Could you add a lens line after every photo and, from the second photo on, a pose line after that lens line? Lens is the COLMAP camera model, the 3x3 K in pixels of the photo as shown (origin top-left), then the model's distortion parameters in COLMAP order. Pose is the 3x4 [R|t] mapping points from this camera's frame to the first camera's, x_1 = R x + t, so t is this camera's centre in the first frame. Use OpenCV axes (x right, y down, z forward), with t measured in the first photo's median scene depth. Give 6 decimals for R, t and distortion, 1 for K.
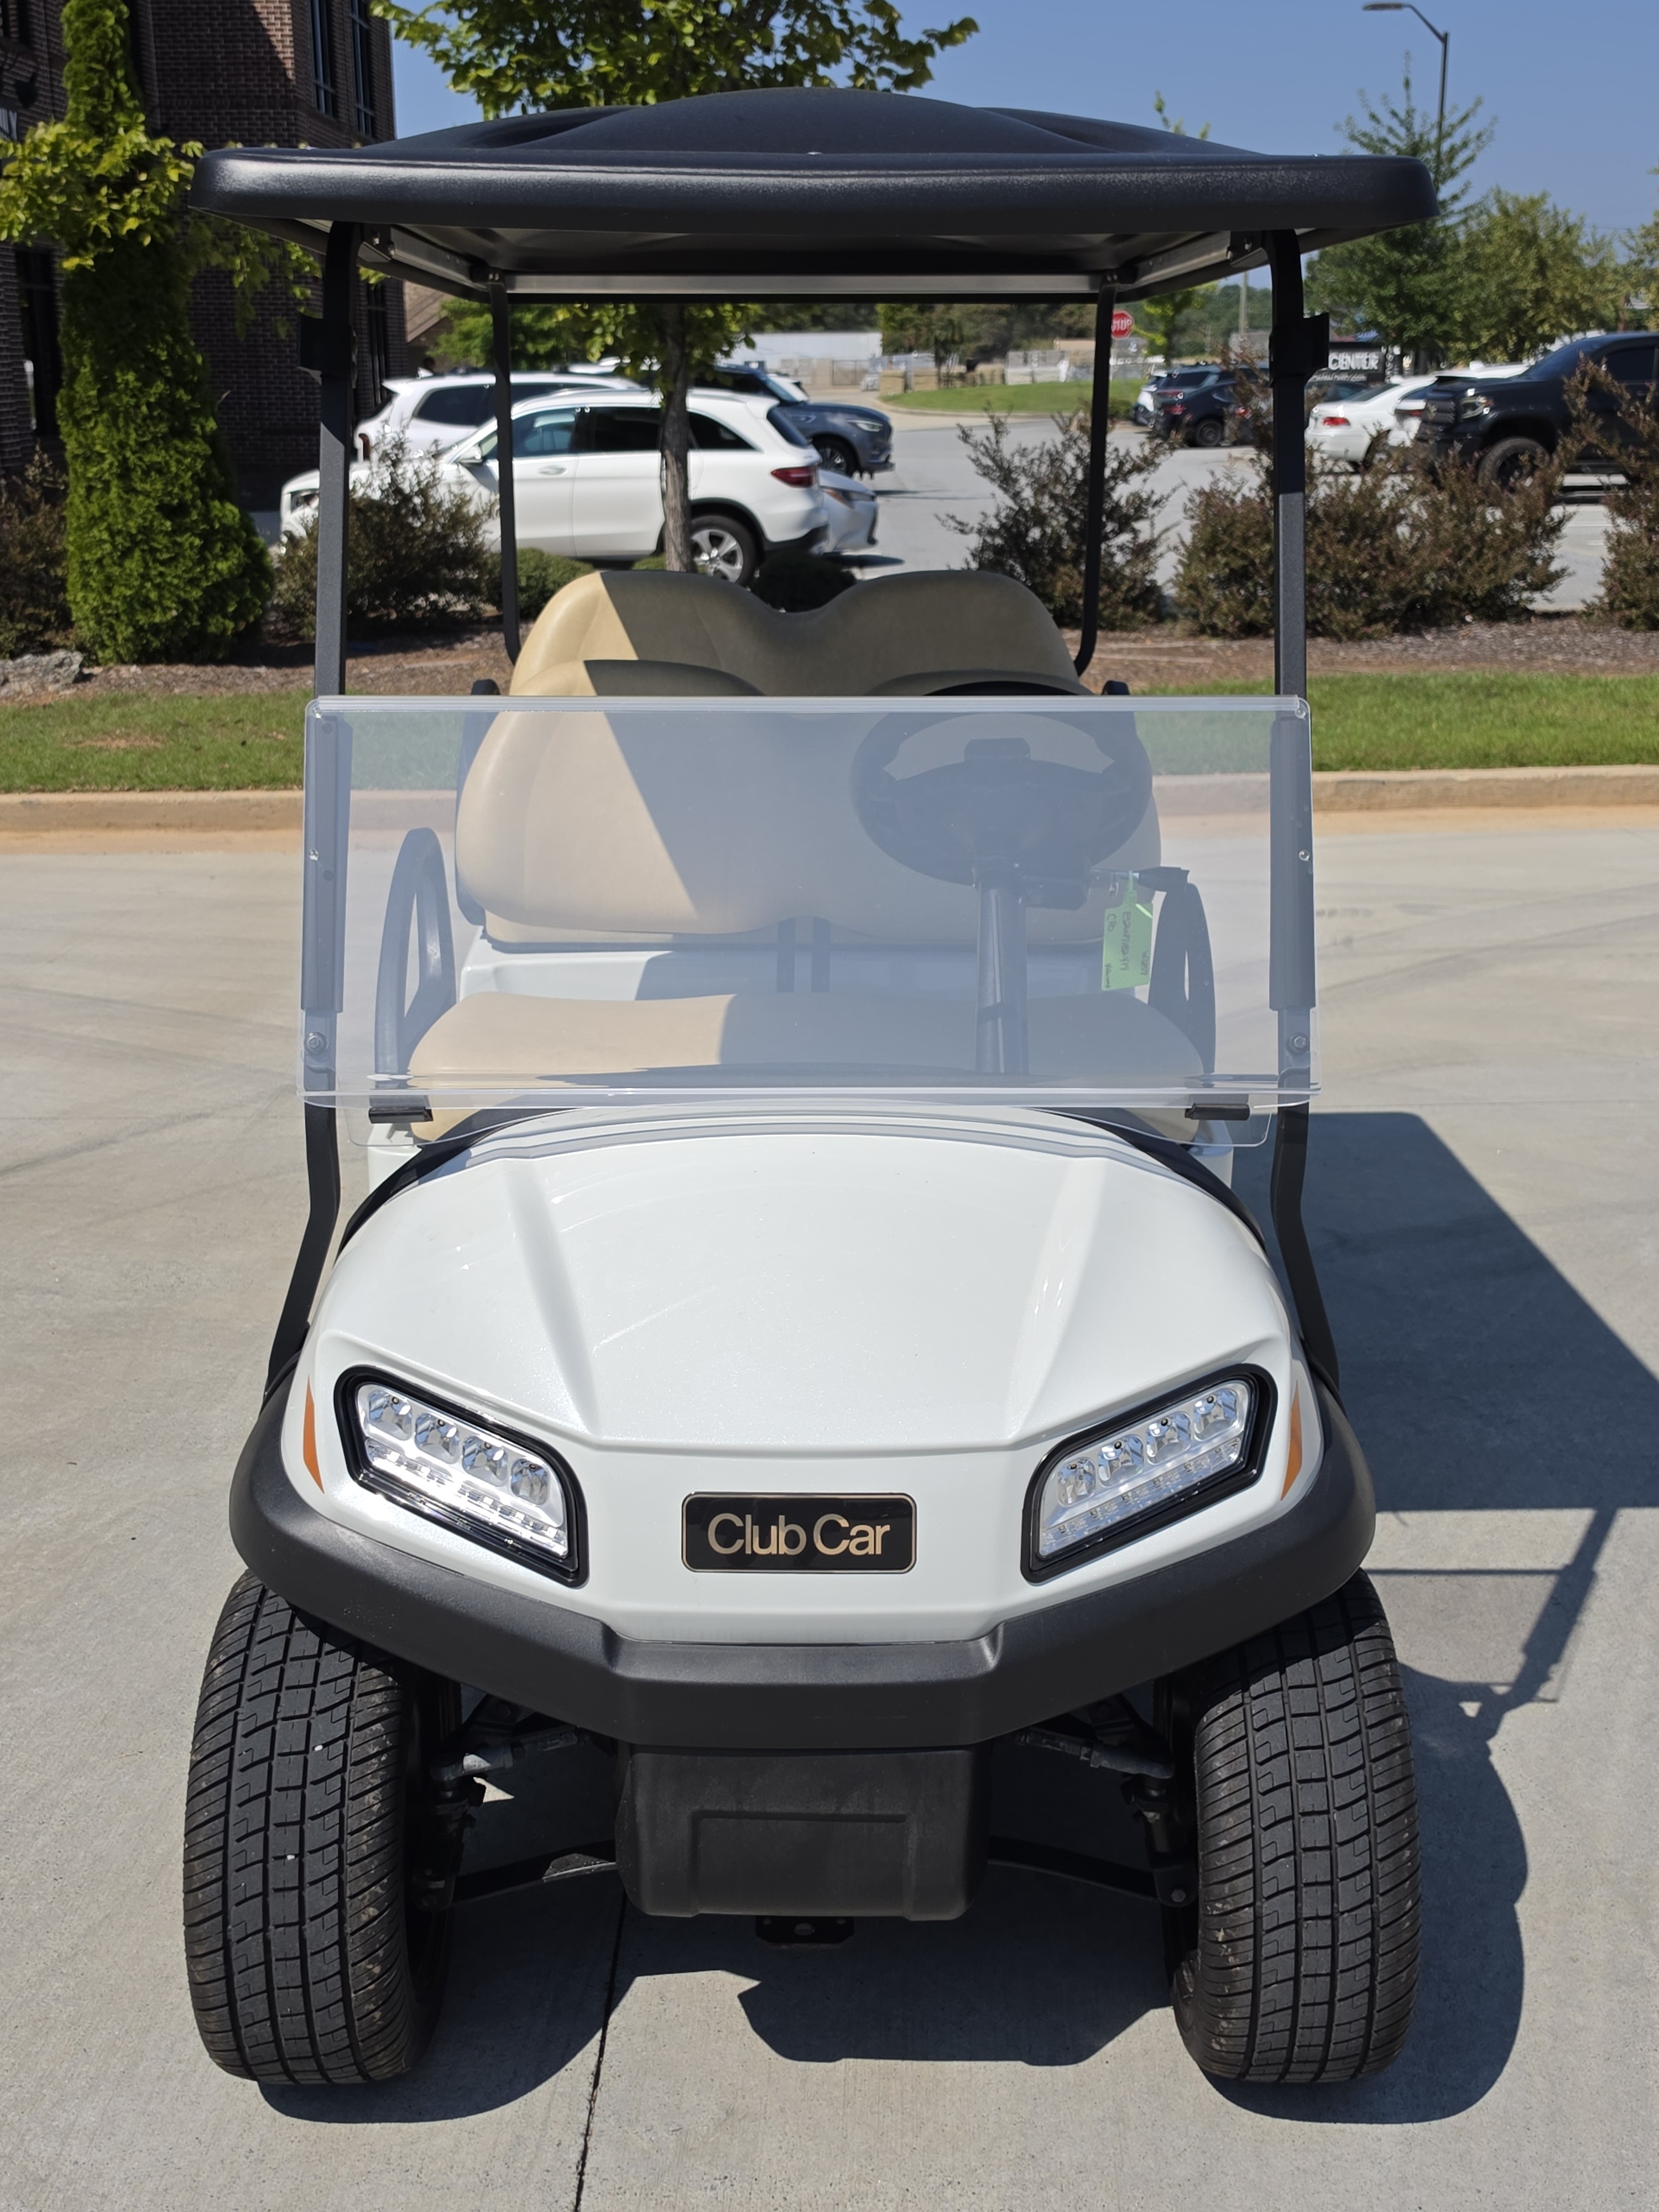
lens RADIAL K [[2378.3, 0, 812.4], [0, 2378.3, 1094.6], [0, 0, 1]] dist [0.023580, 0.000000]
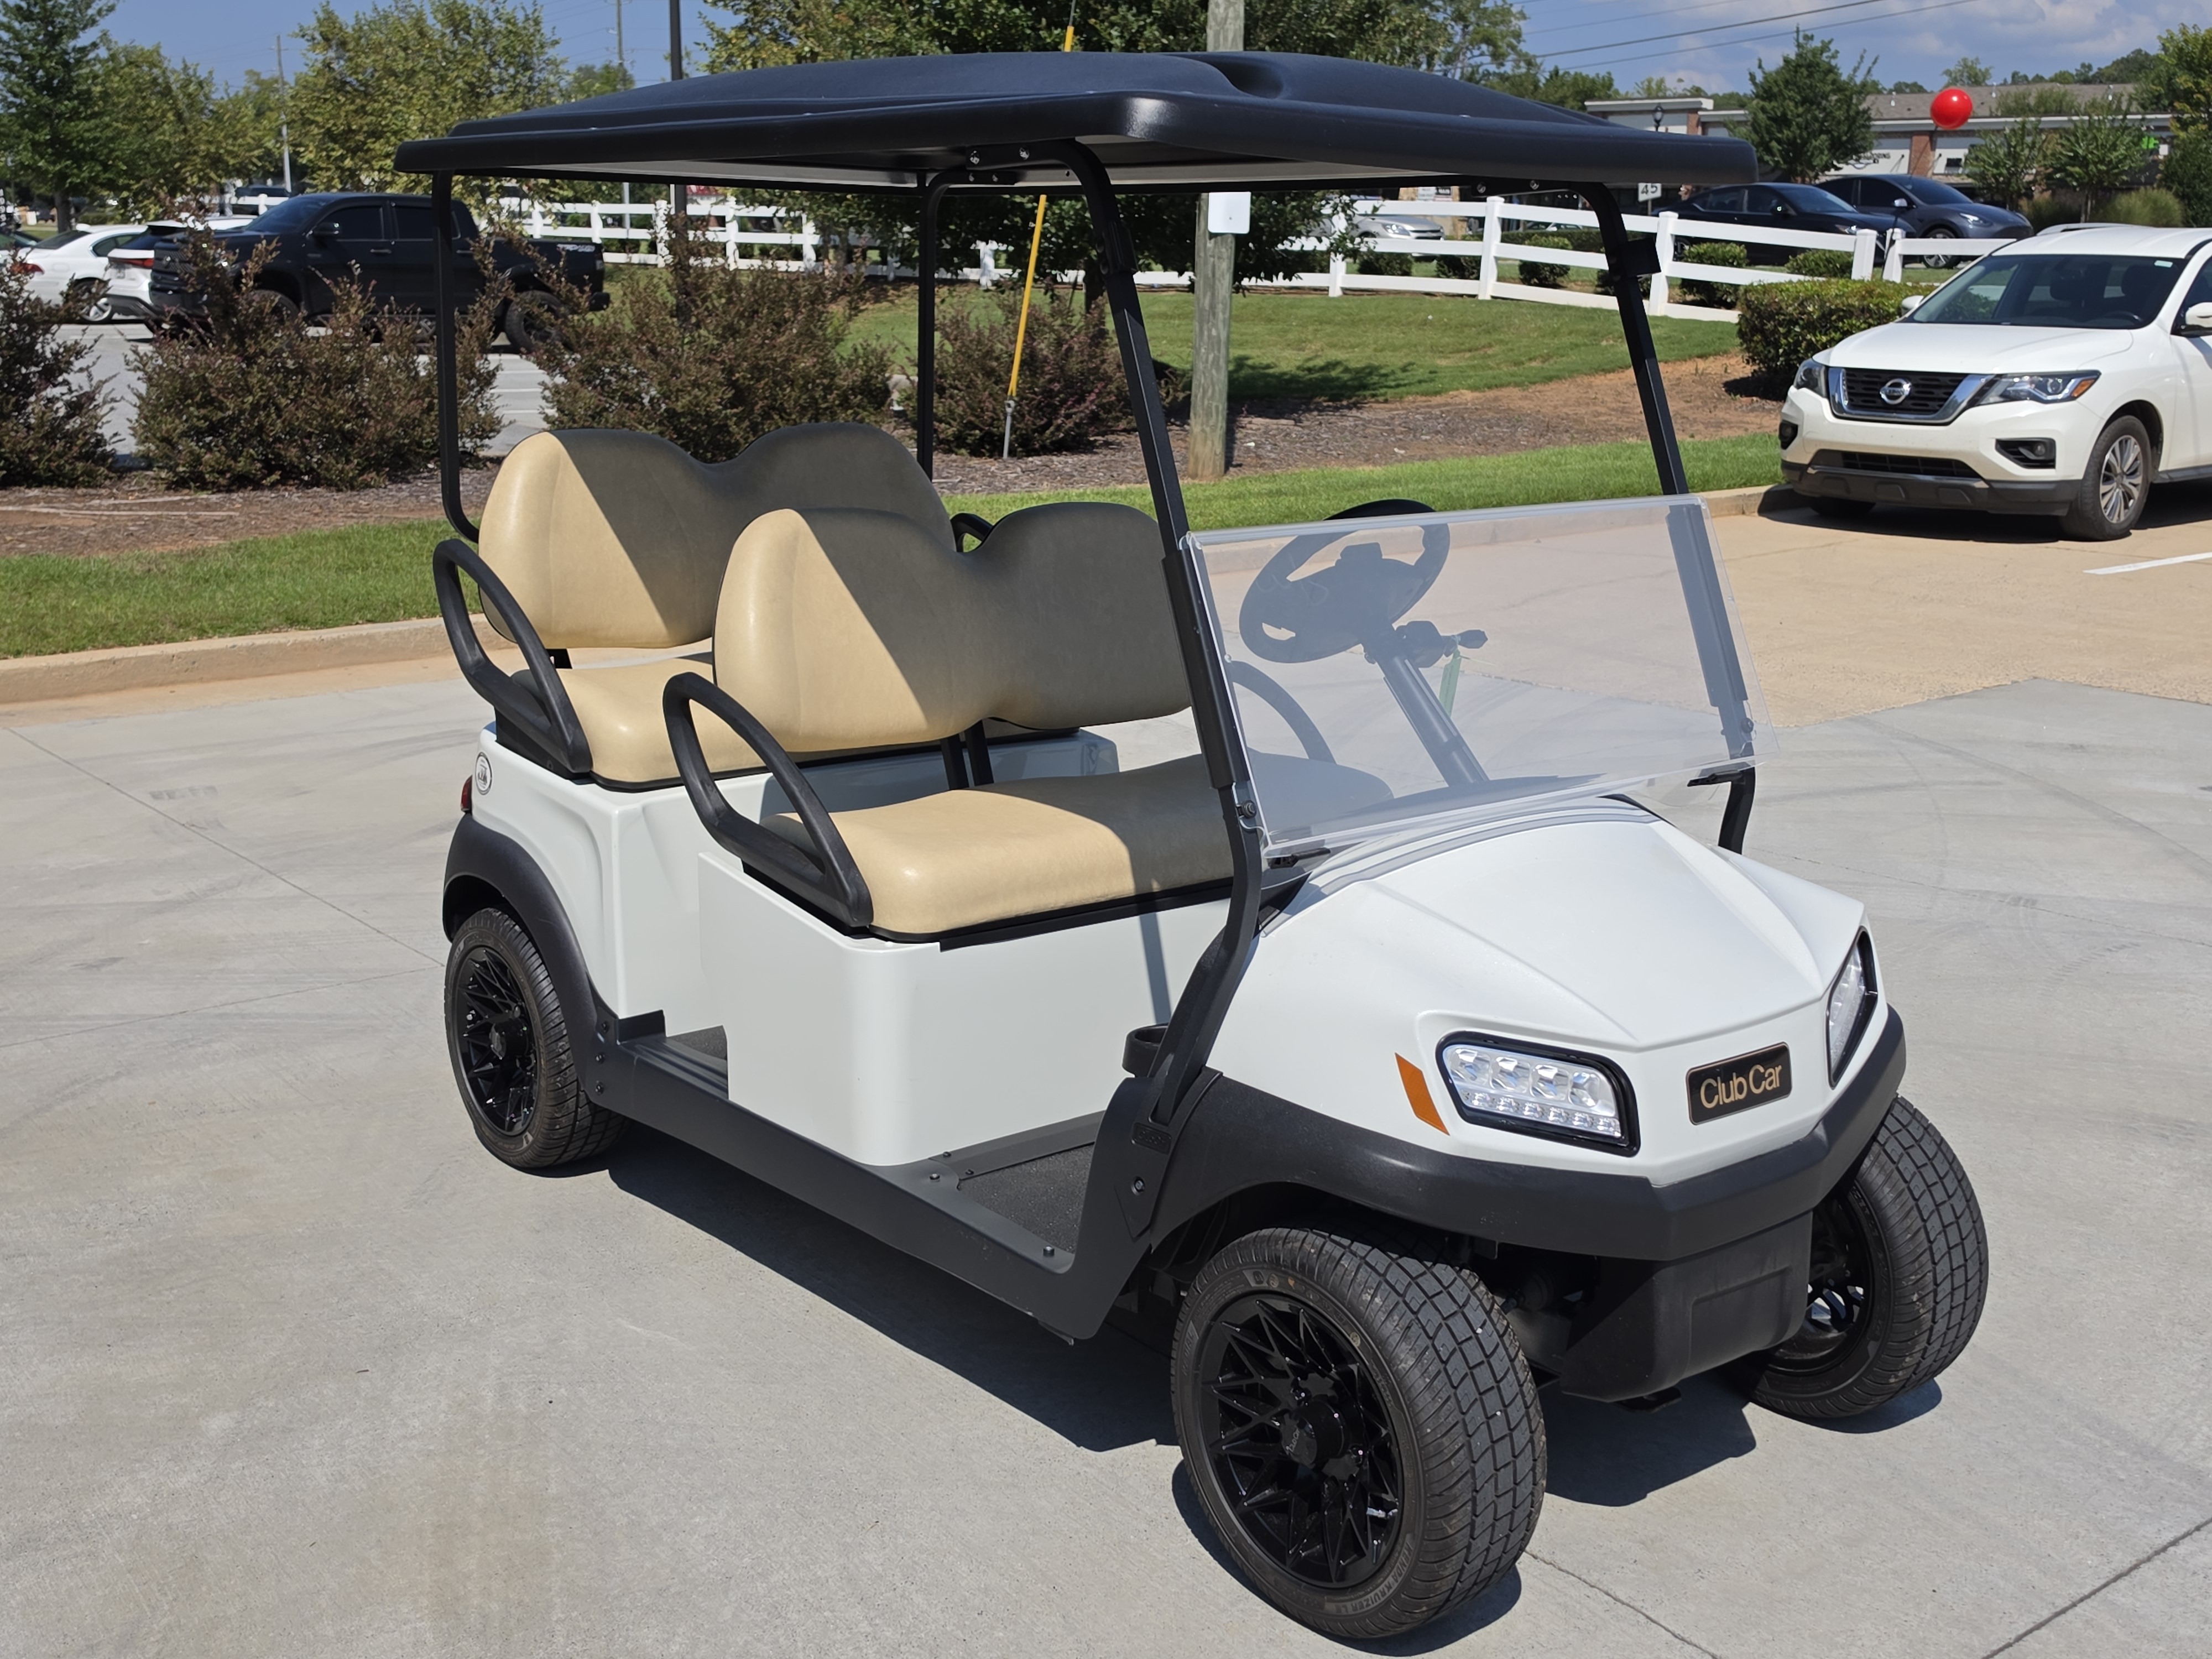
lens RADIAL K [[2378.3, 0, 1097.7], [0, 2378.3, 821.6], [0, 0, 1]] dist [0.023580, 0.000000]
pose [[0.773146, -0.125136, 0.621761, -0.176471], [0.155037, 0.987890, 0.006038, -0.005988], [-0.614987, 0.091727, 0.783184, 0.015038]]
